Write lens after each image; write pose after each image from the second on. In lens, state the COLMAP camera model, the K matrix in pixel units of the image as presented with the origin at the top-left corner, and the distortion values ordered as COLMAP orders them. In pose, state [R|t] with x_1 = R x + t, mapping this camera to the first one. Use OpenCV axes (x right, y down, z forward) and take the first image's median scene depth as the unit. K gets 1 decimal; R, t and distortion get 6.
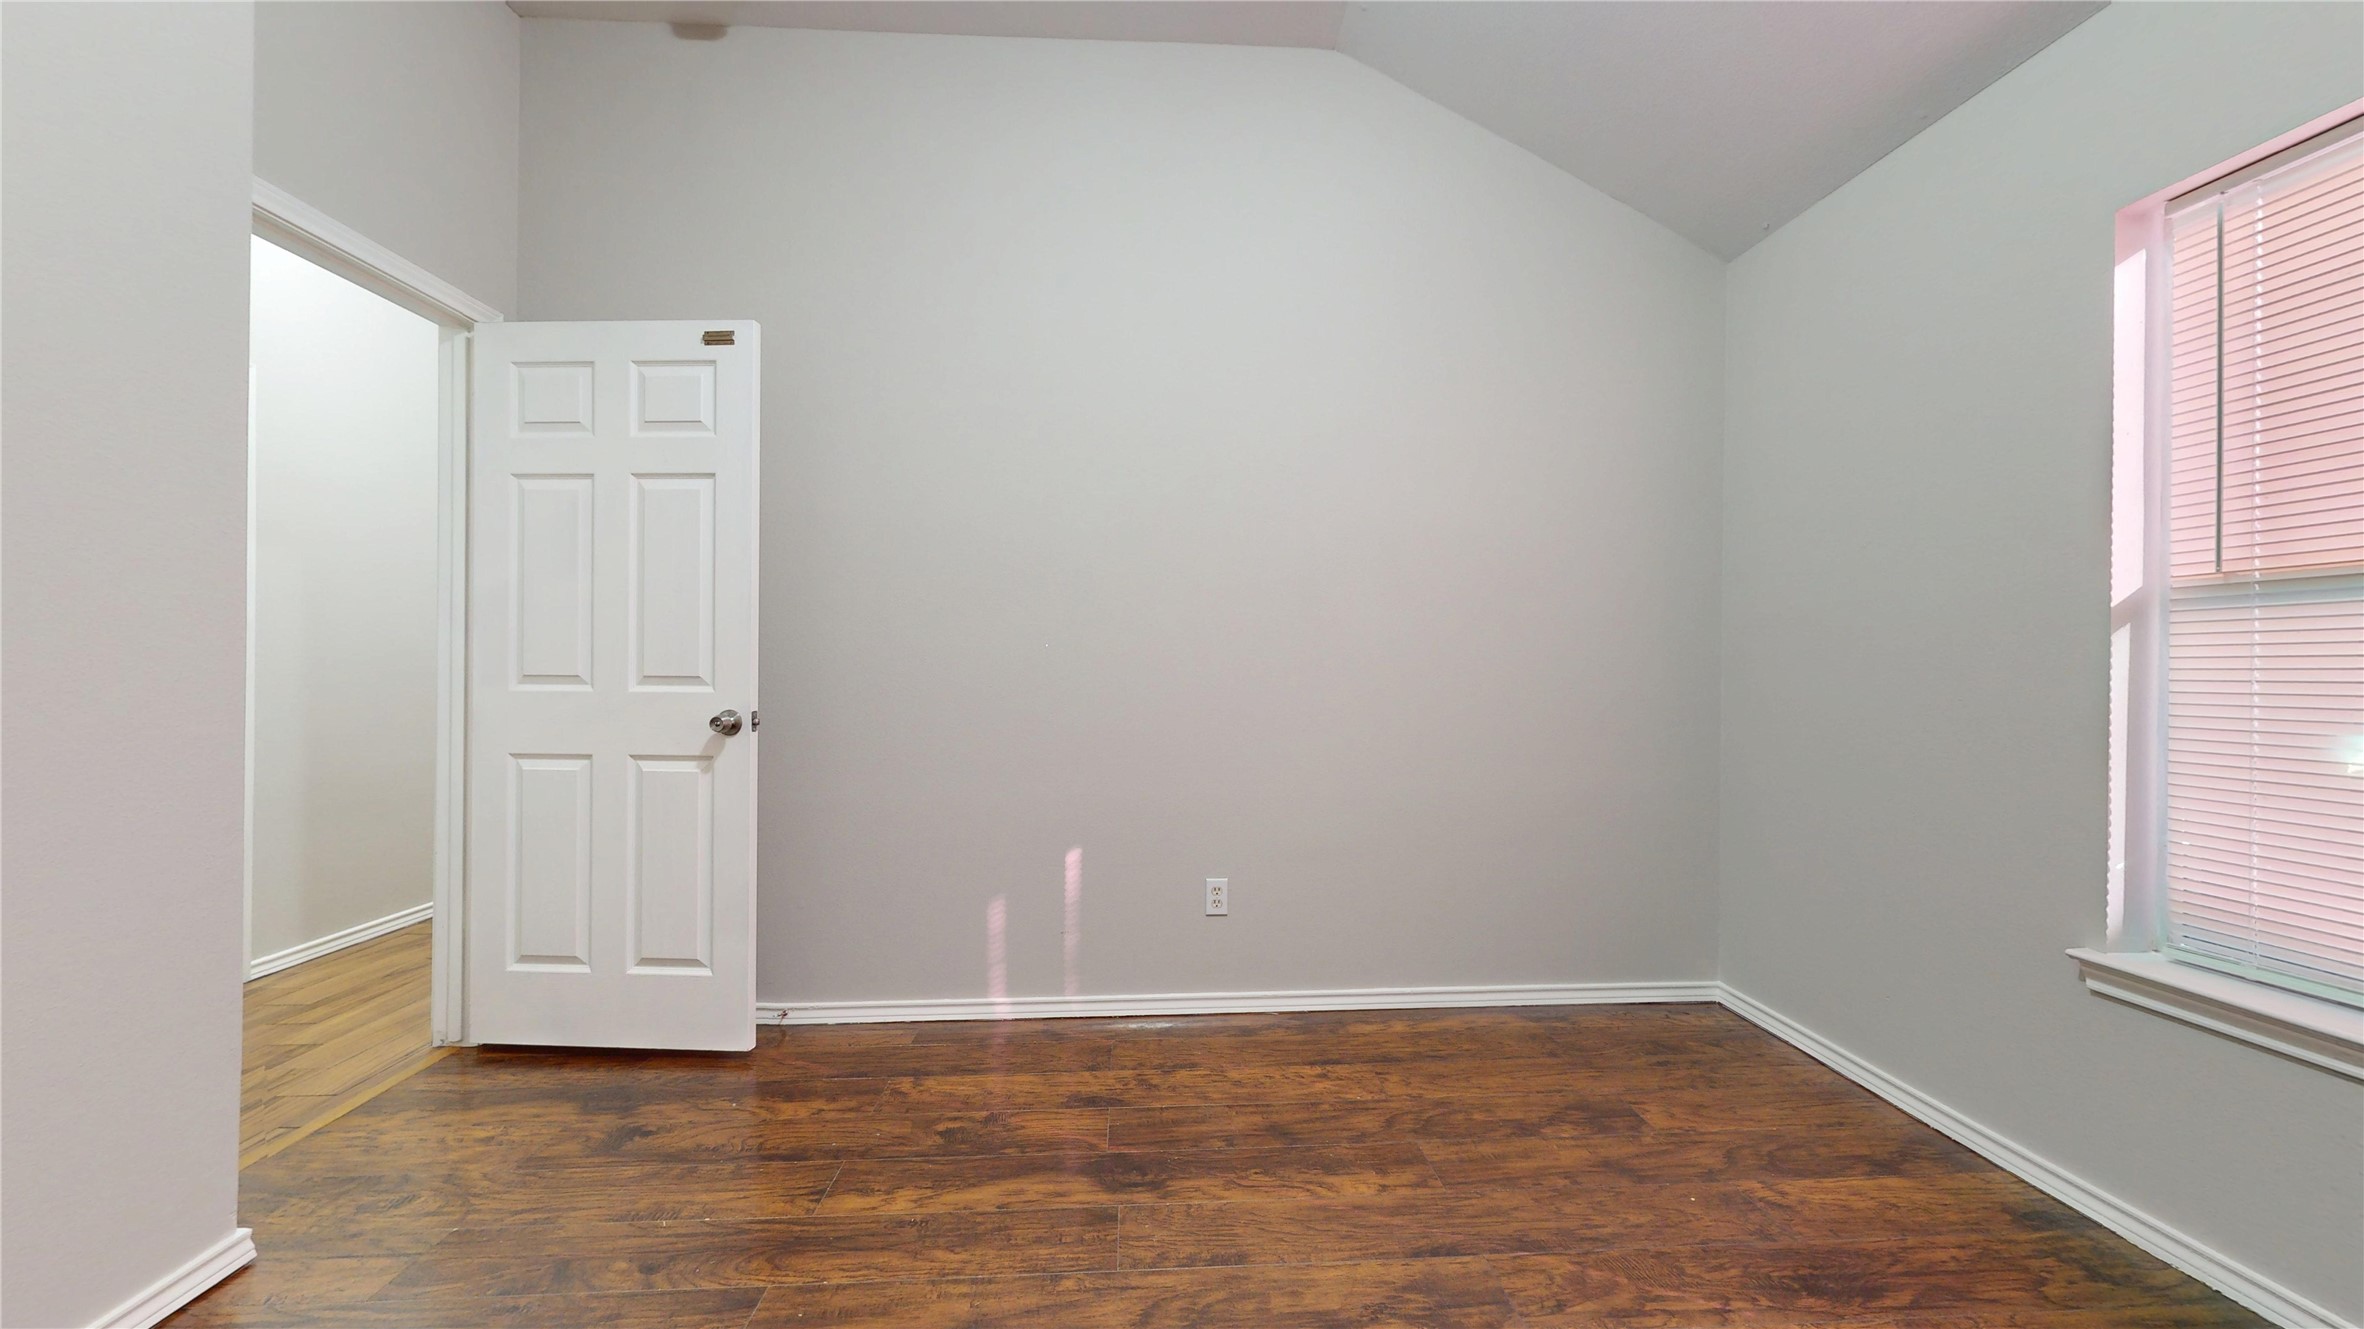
lens RADIAL K [[868.2, 0, 1179.5], [0, 868.2, 657.2], [0, 0, 1]] dist [0.003437, -0.000734]
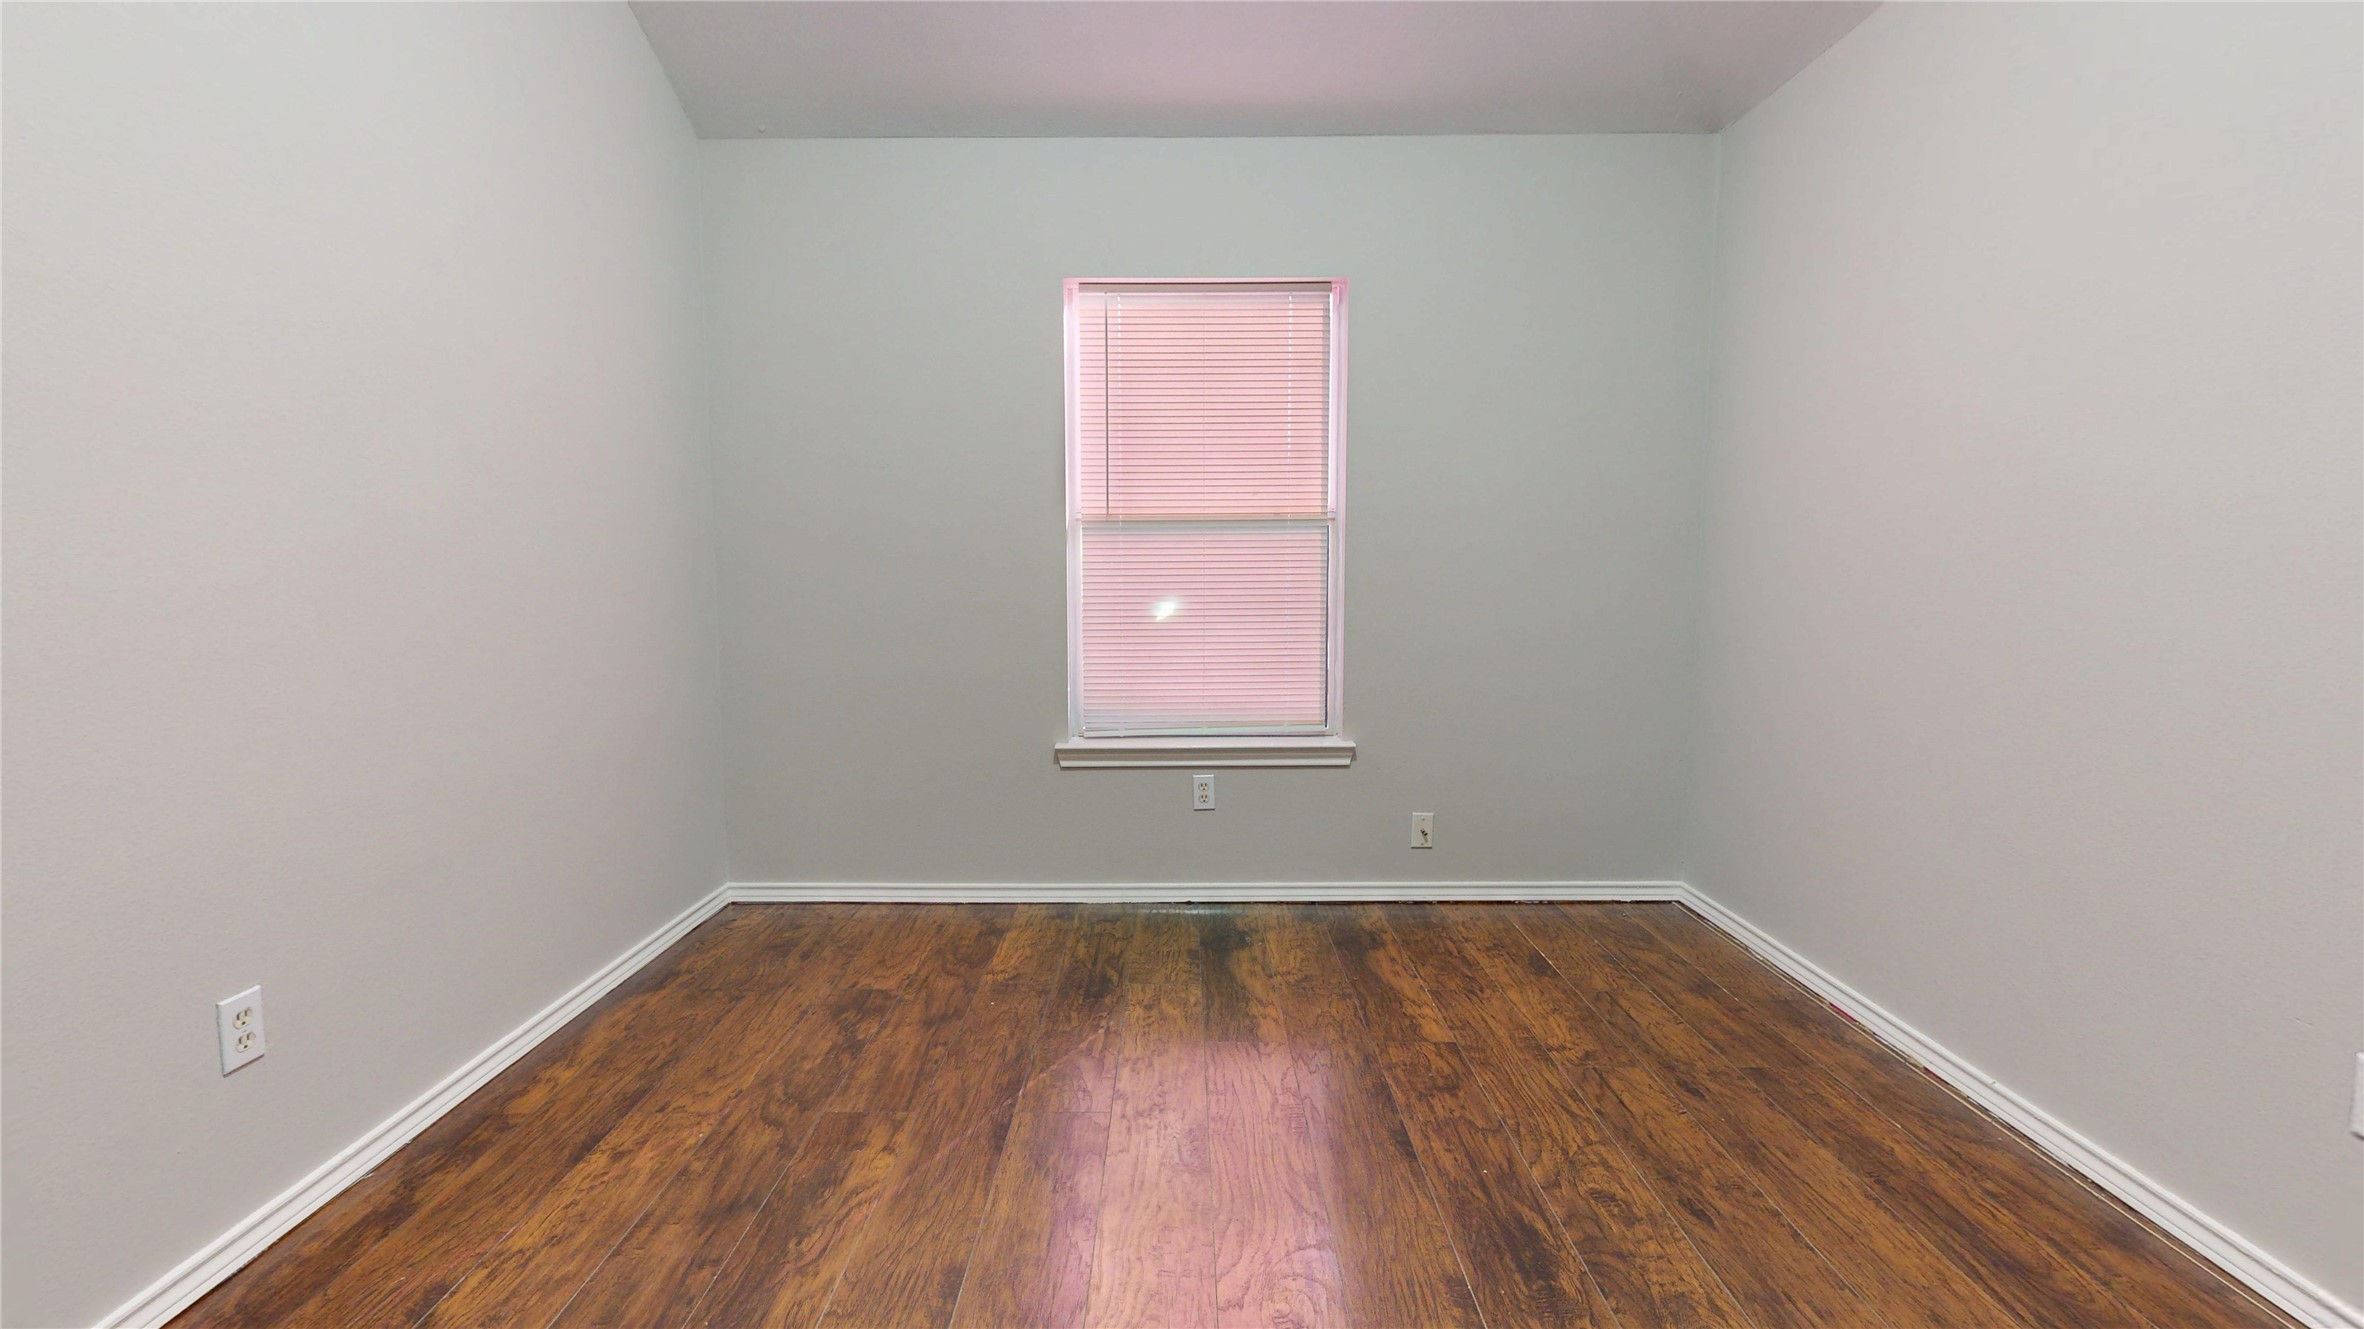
lens RADIAL K [[1006.8, 0, 1177.3], [0, 1006.8, 652.1], [0, 0, 1]] dist [0.000943, -0.000052]
pose [[0.050671, -0.084940, 0.995097, -0.757140], [-0.008592, 0.996303, 0.085480, 0.006939], [-0.998678, -0.012882, 0.049754, 0.669138]]
